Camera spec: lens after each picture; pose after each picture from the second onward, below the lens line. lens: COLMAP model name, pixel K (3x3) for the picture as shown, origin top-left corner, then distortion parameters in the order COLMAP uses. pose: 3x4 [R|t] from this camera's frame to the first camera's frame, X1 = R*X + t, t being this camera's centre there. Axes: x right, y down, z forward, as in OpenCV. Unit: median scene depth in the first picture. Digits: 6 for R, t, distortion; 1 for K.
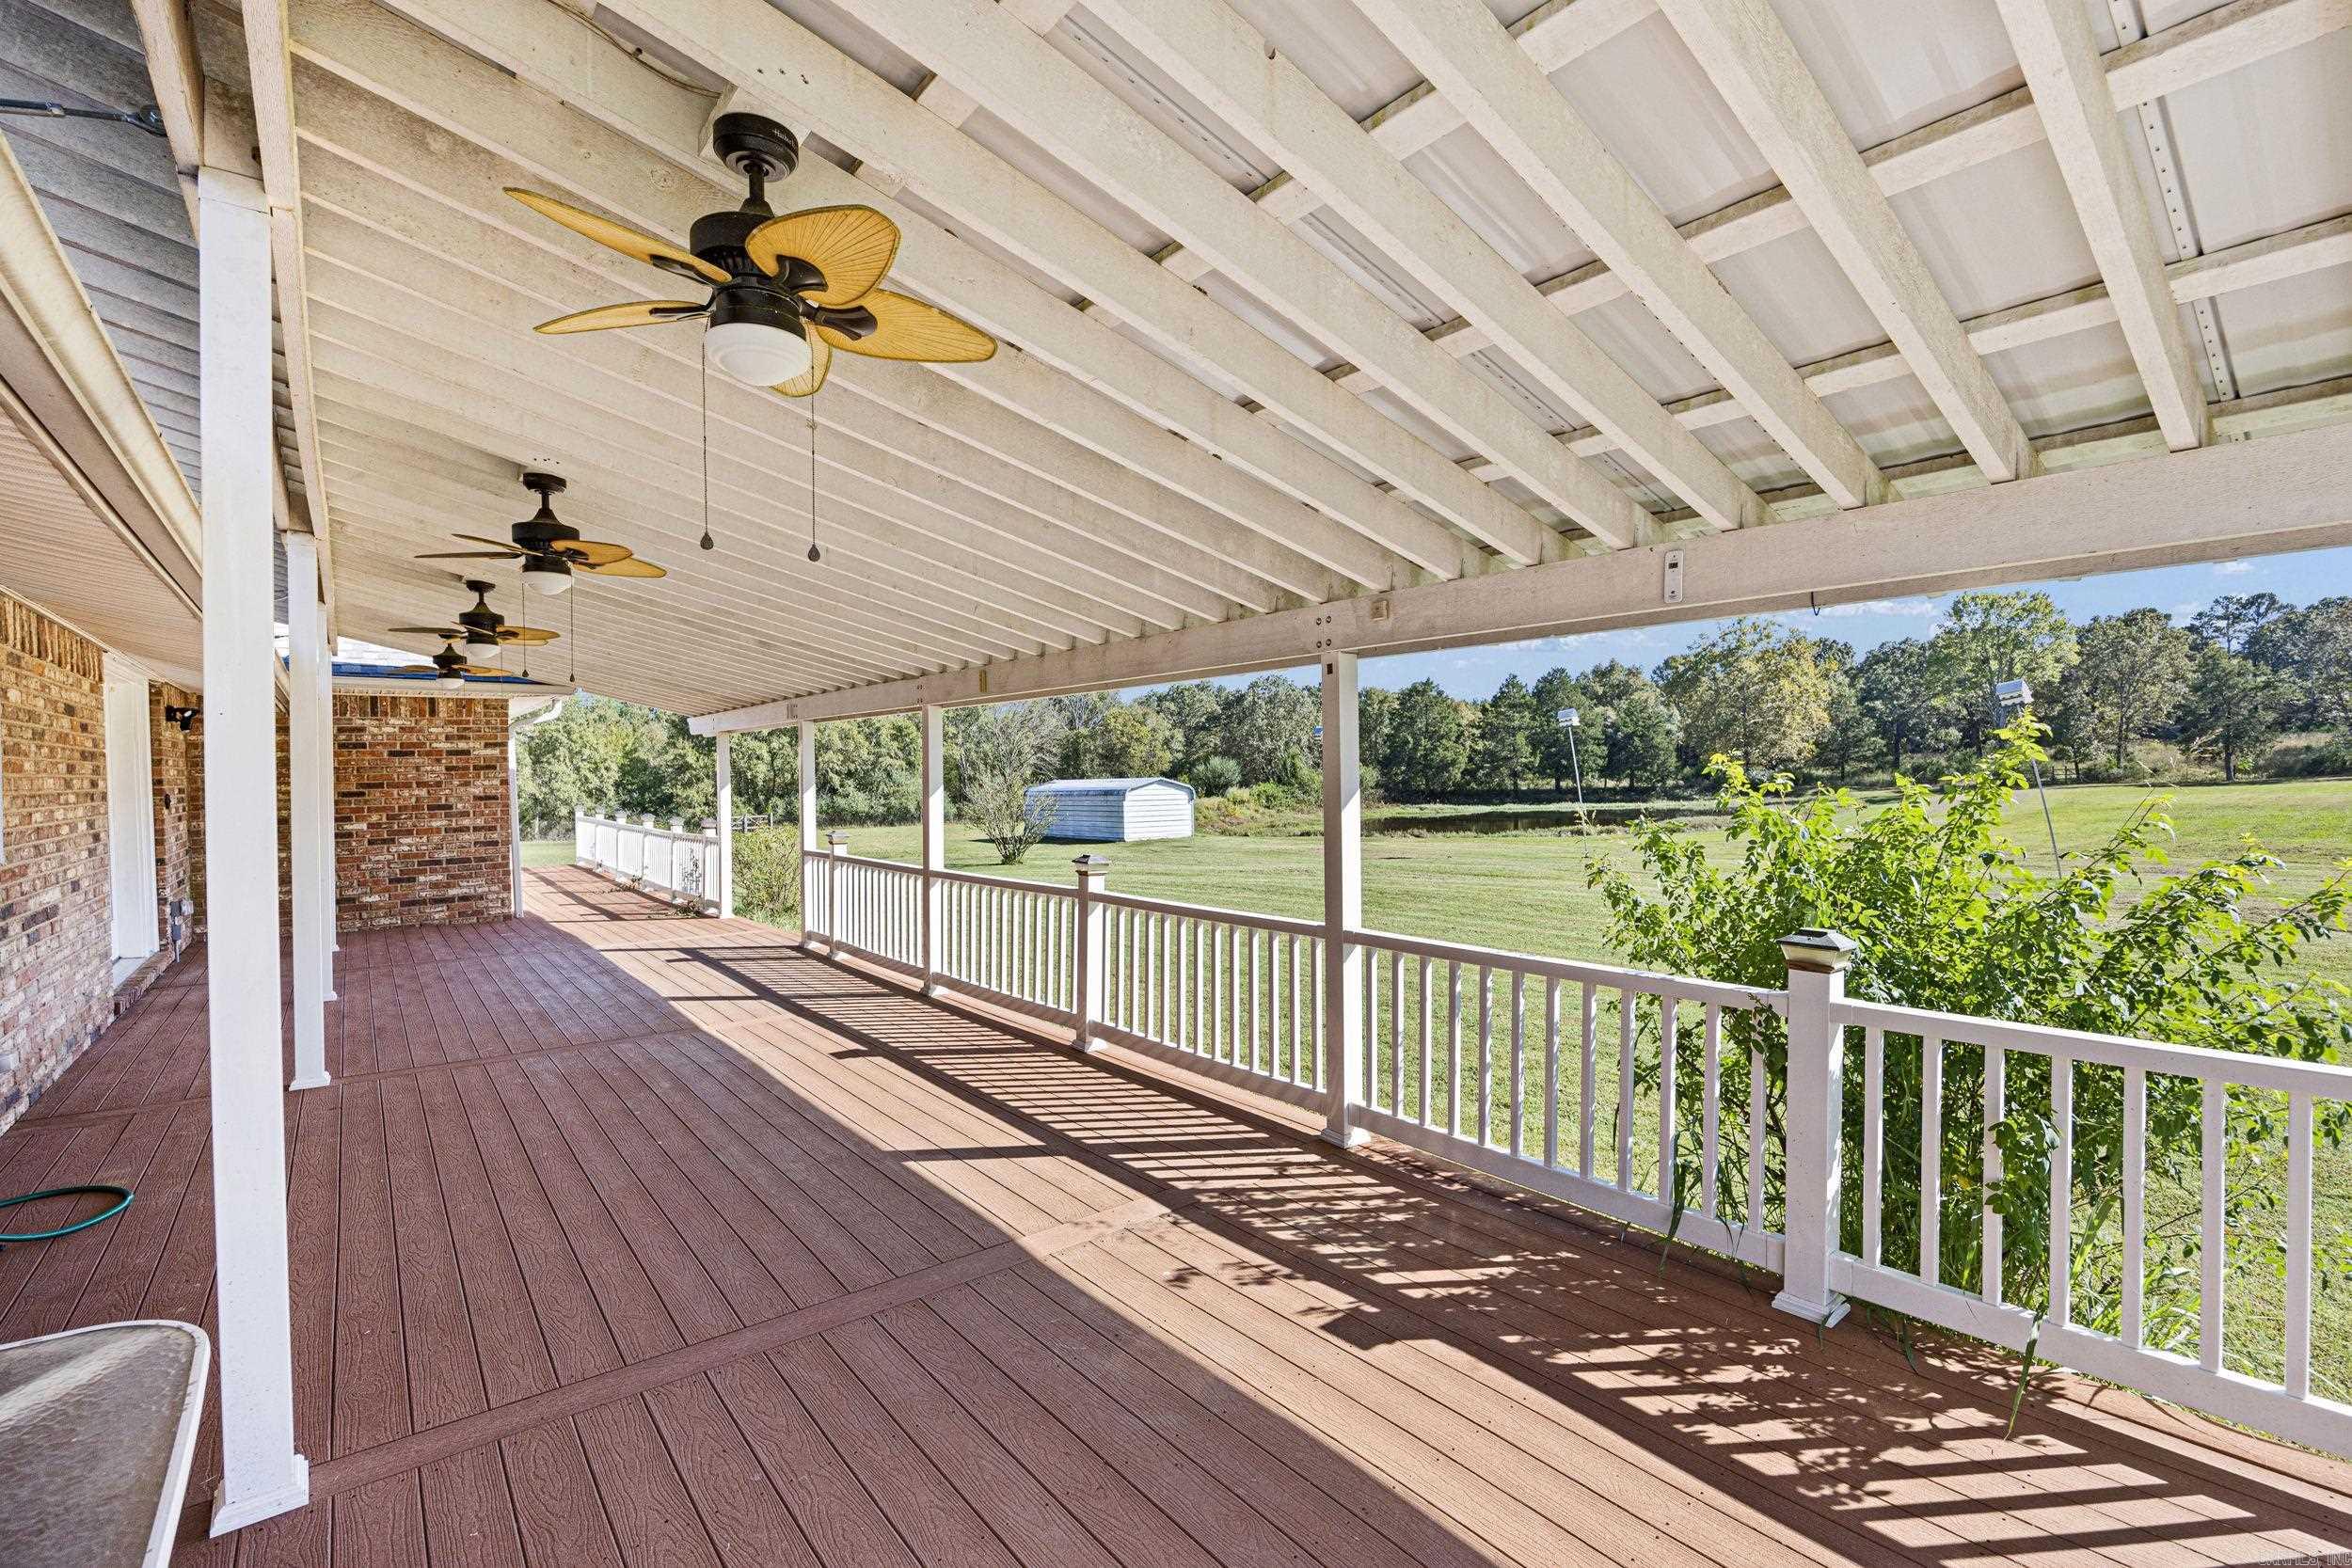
lens RADIAL K [[1053.3, 0, 1192.0], [0, 1053.3, 798.4], [0, 0, 1]] dist [-0.012916, 0.000456]
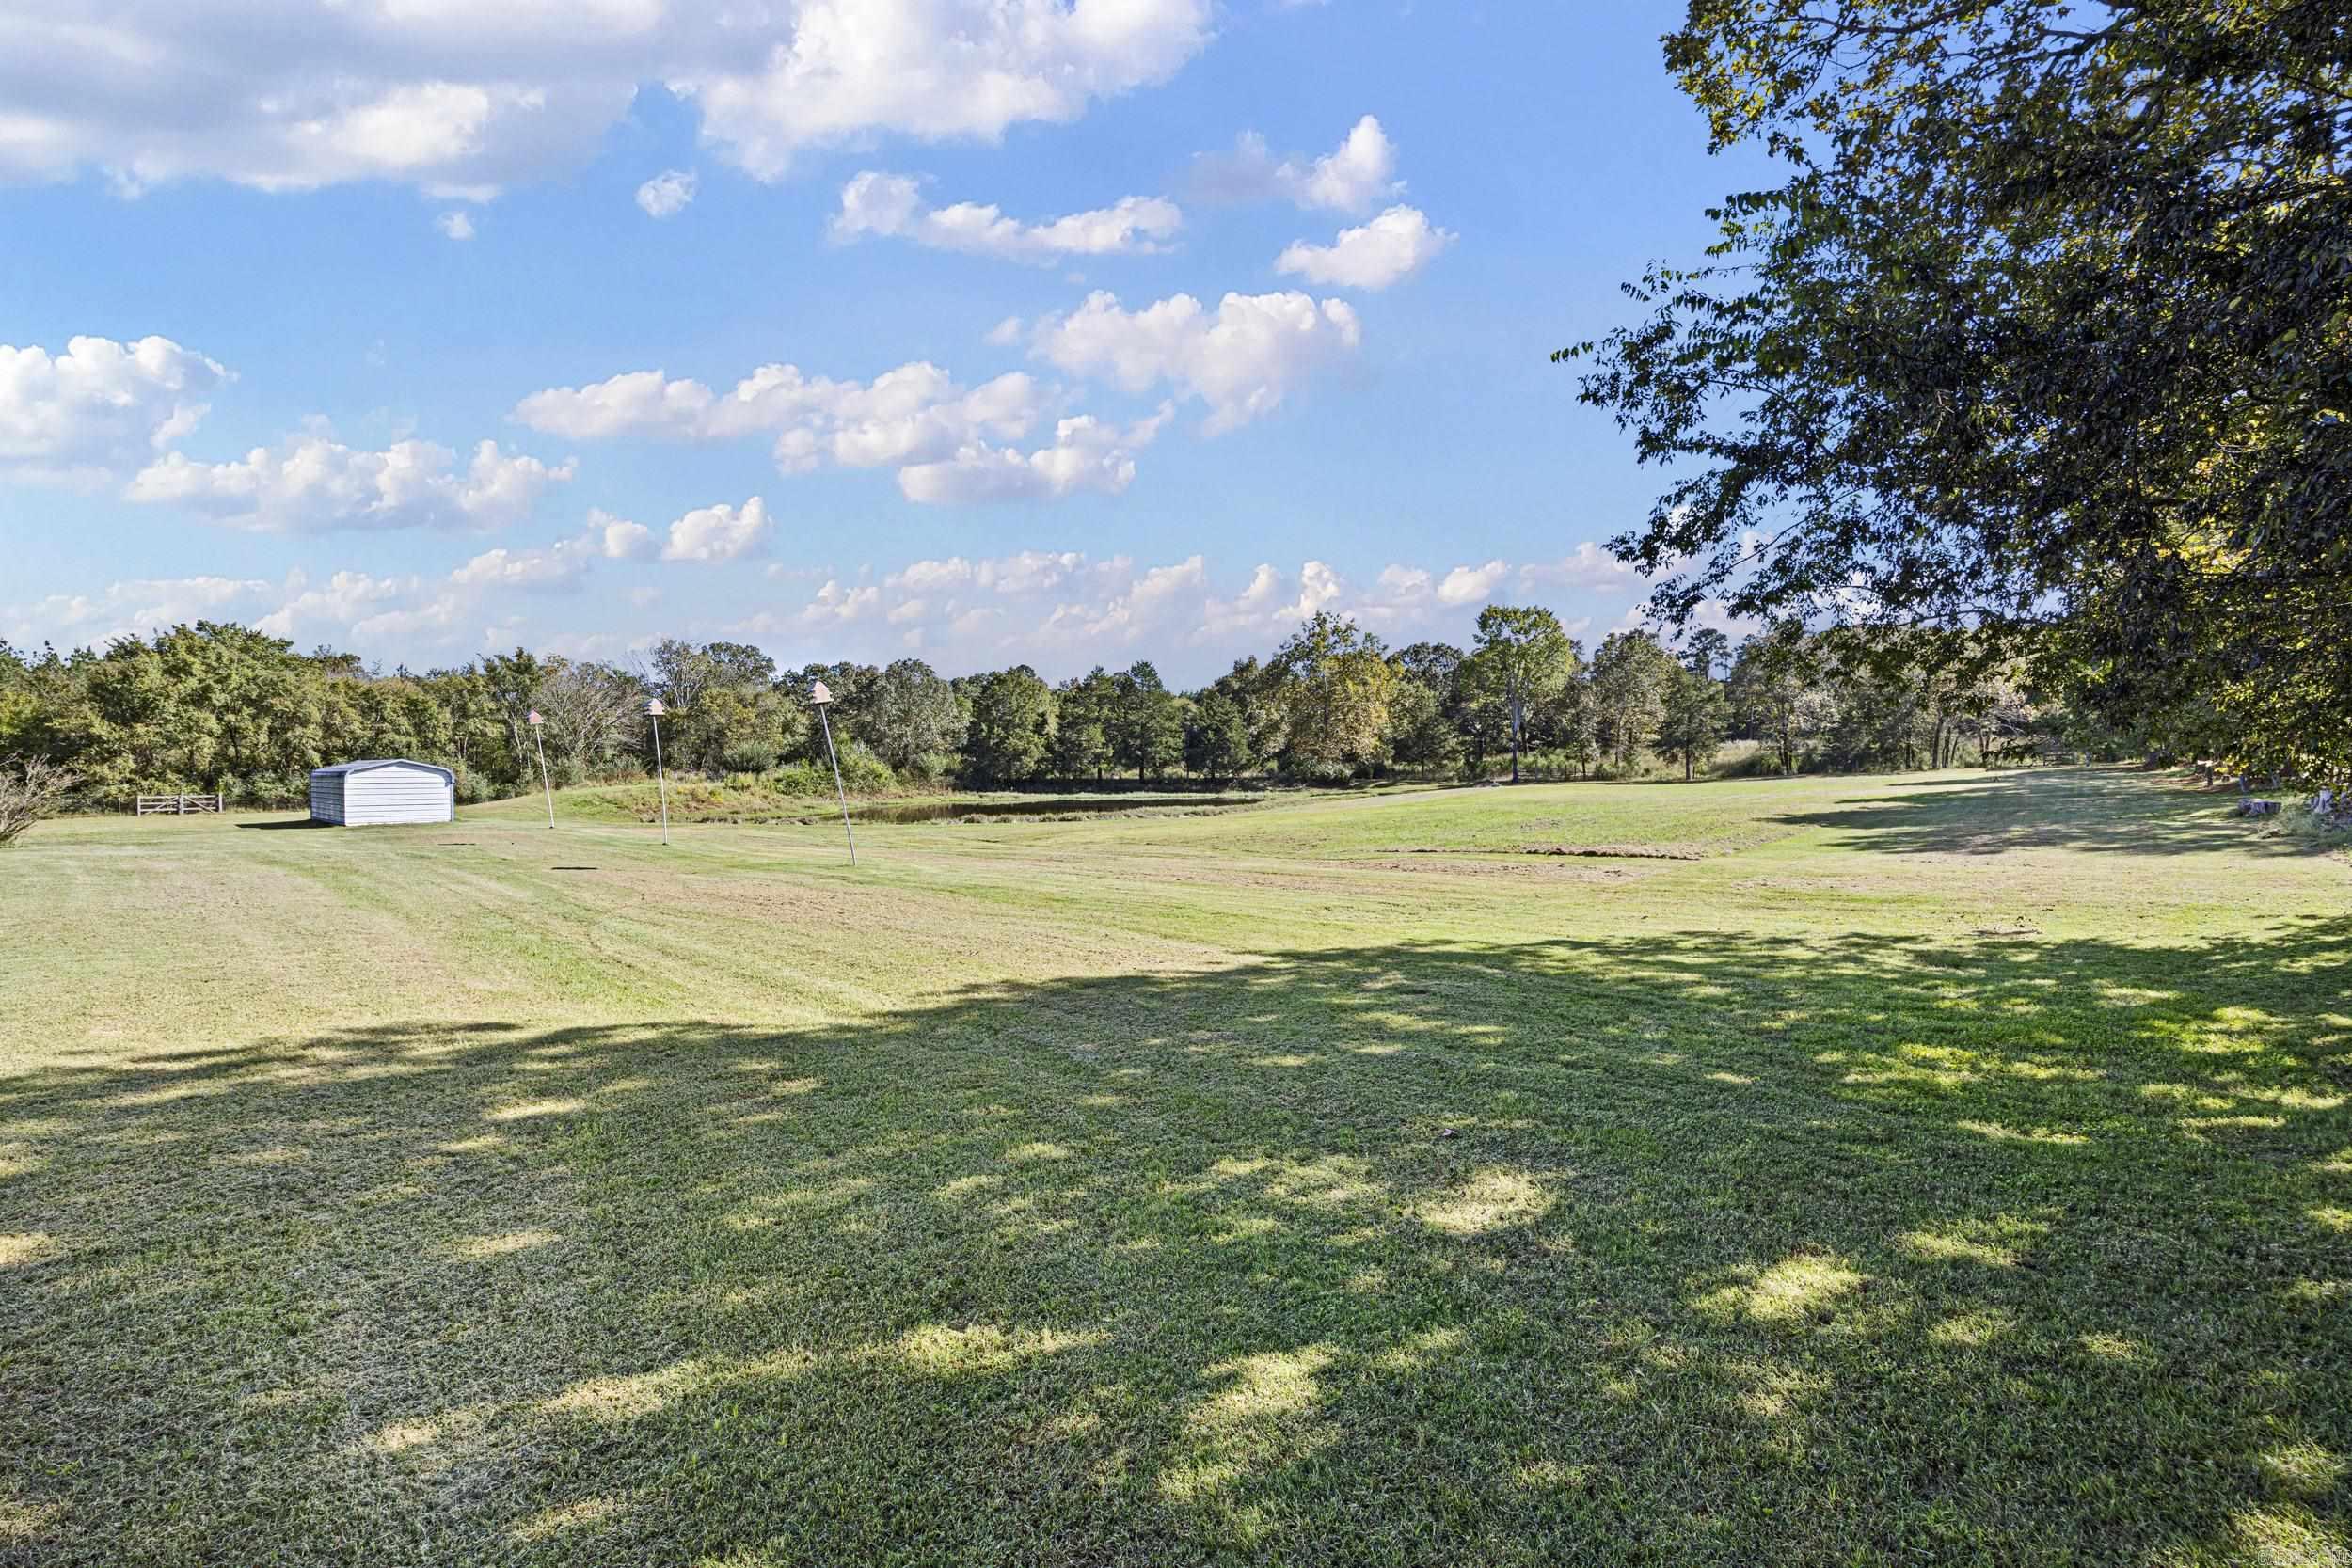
lens RADIAL K [[1053.3, 0, 1192.0], [0, 1053.3, 798.4], [0, 0, 1]] dist [-0.012916, 0.000456]
pose [[0.979922, 0.010870, 0.199086, 0.195545], [-0.013142, 0.999863, 0.010095, -0.000987], [-0.198949, -0.012509, 0.979930, -0.027025]]
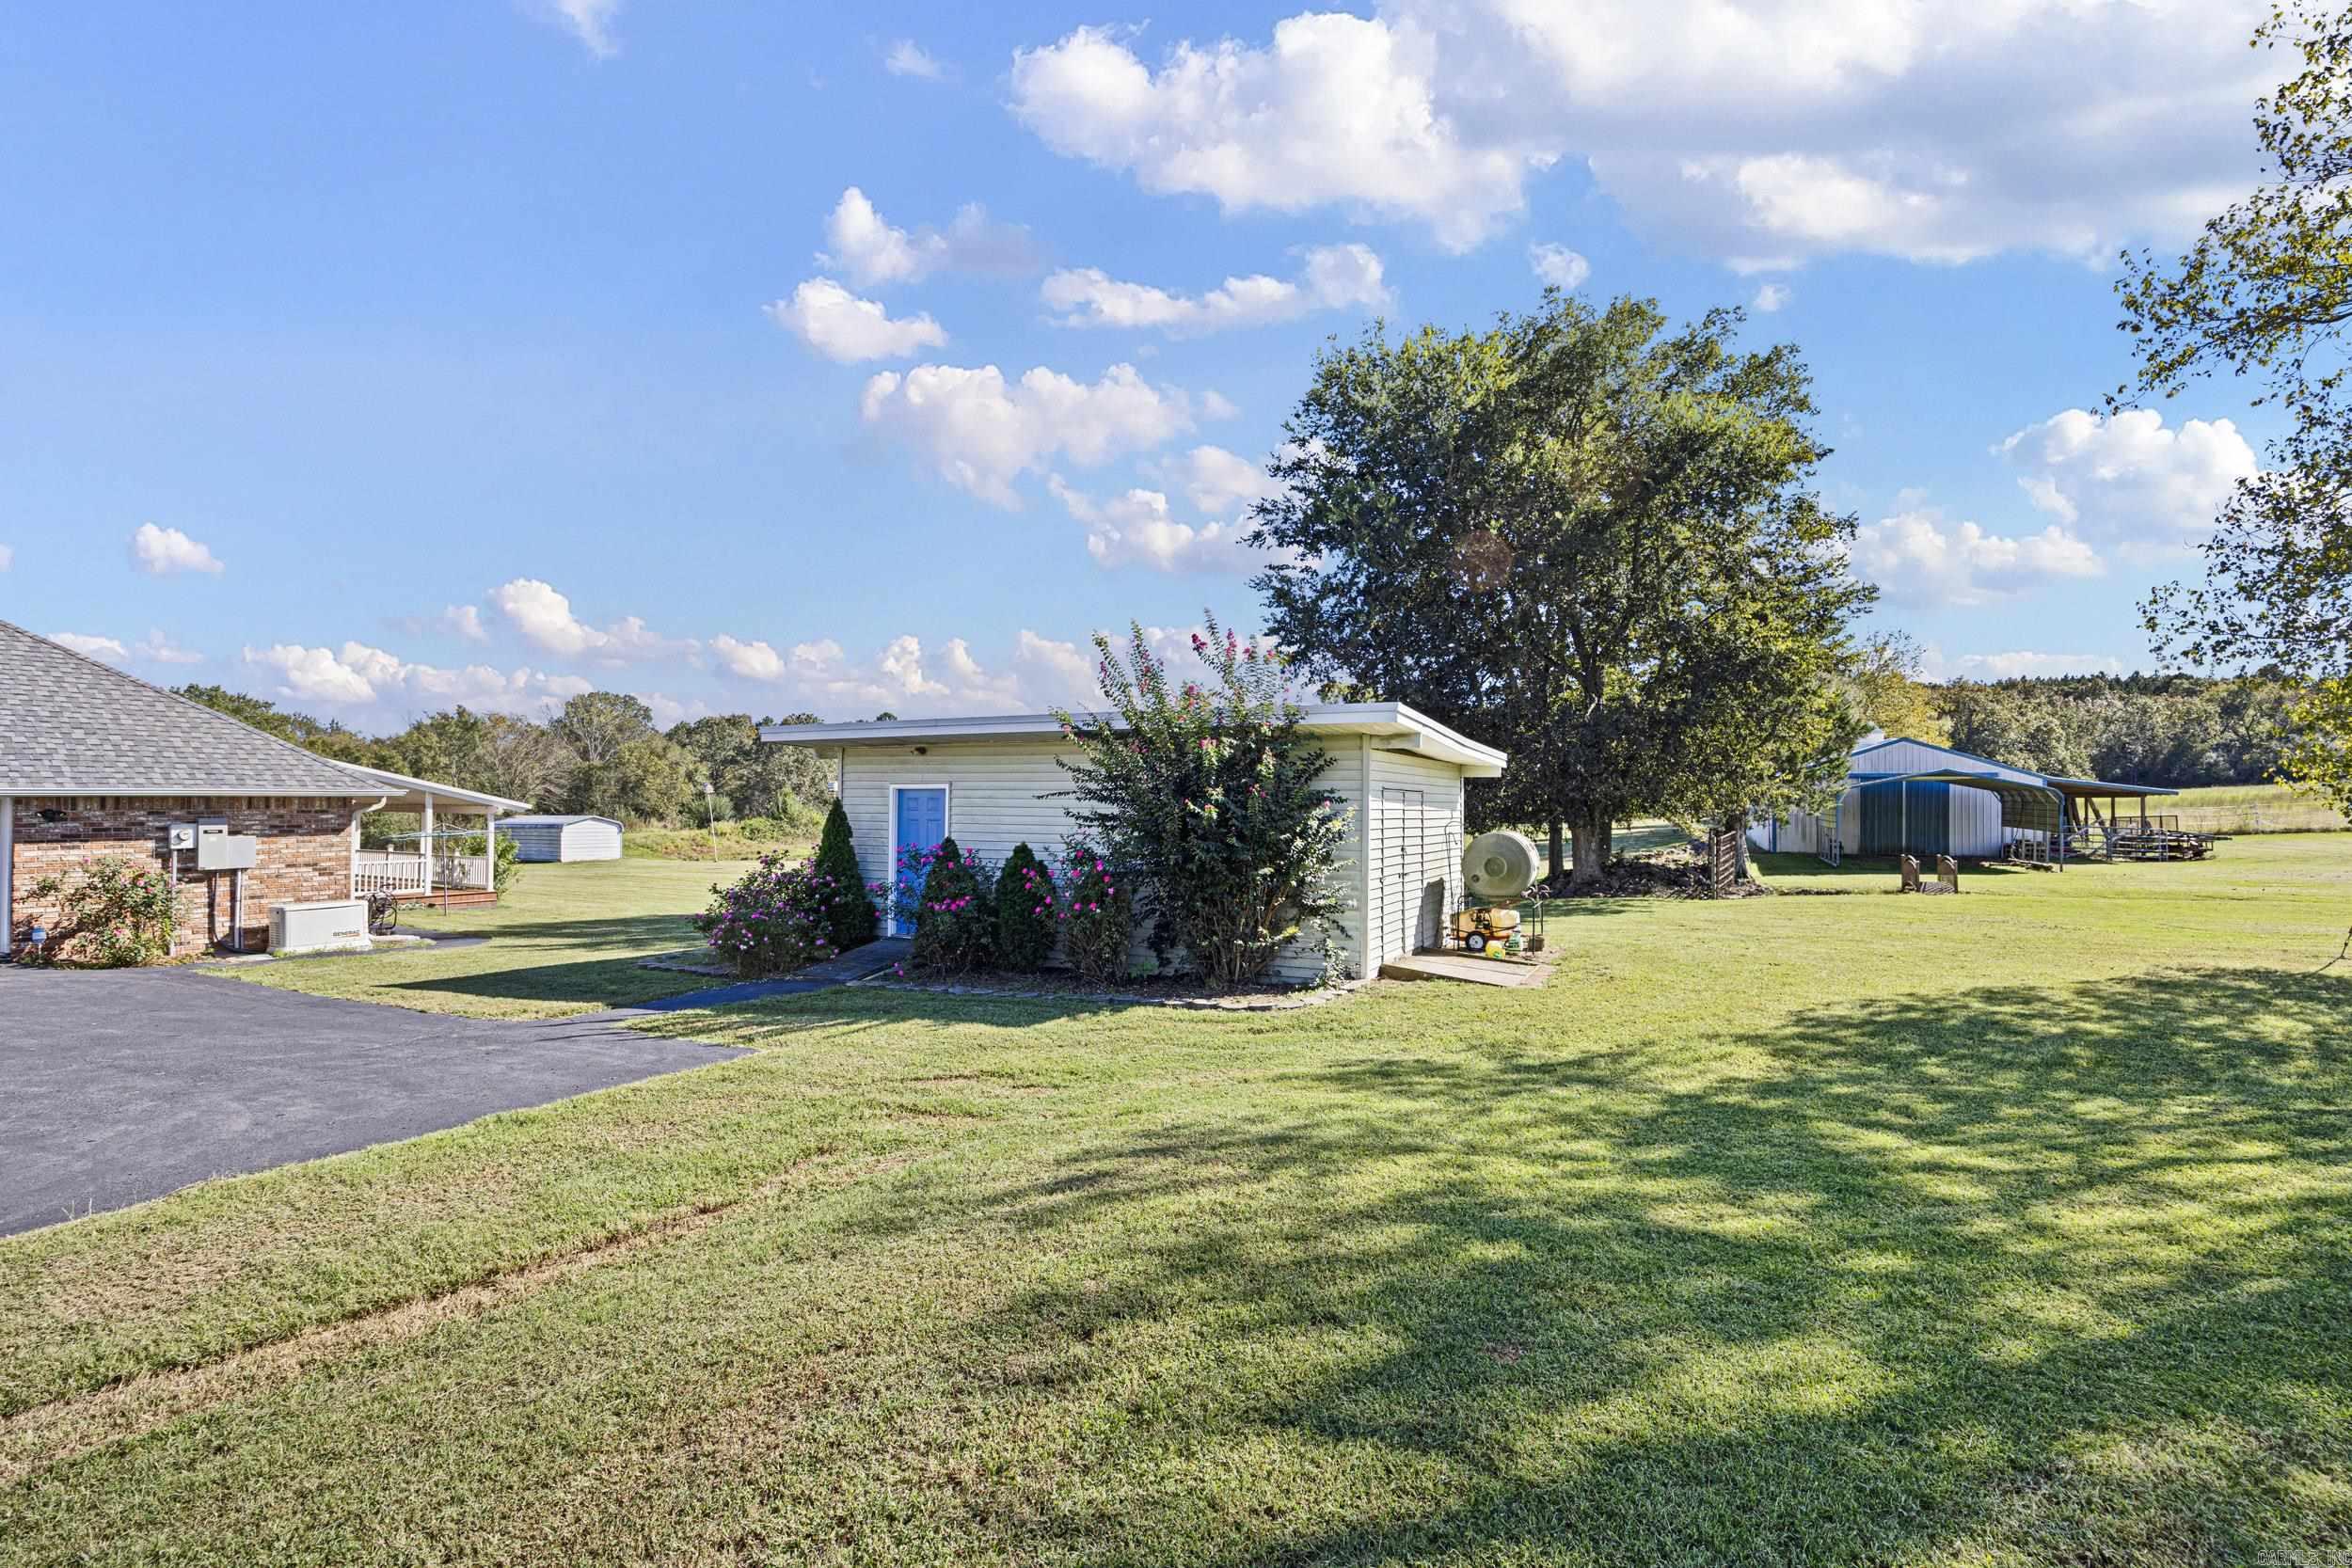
lens RADIAL K [[1119.2, 0, 1176.0], [0, 1119.2, 784.0], [0, 0, 1]] dist [-0.002480, -0.000273]
pose [[0.943091, 0.026403, 0.331484, 0.081671], [-0.012234, 0.998923, -0.044759, -0.001956], [-0.332308, 0.038156, 0.942399, -0.253733]]
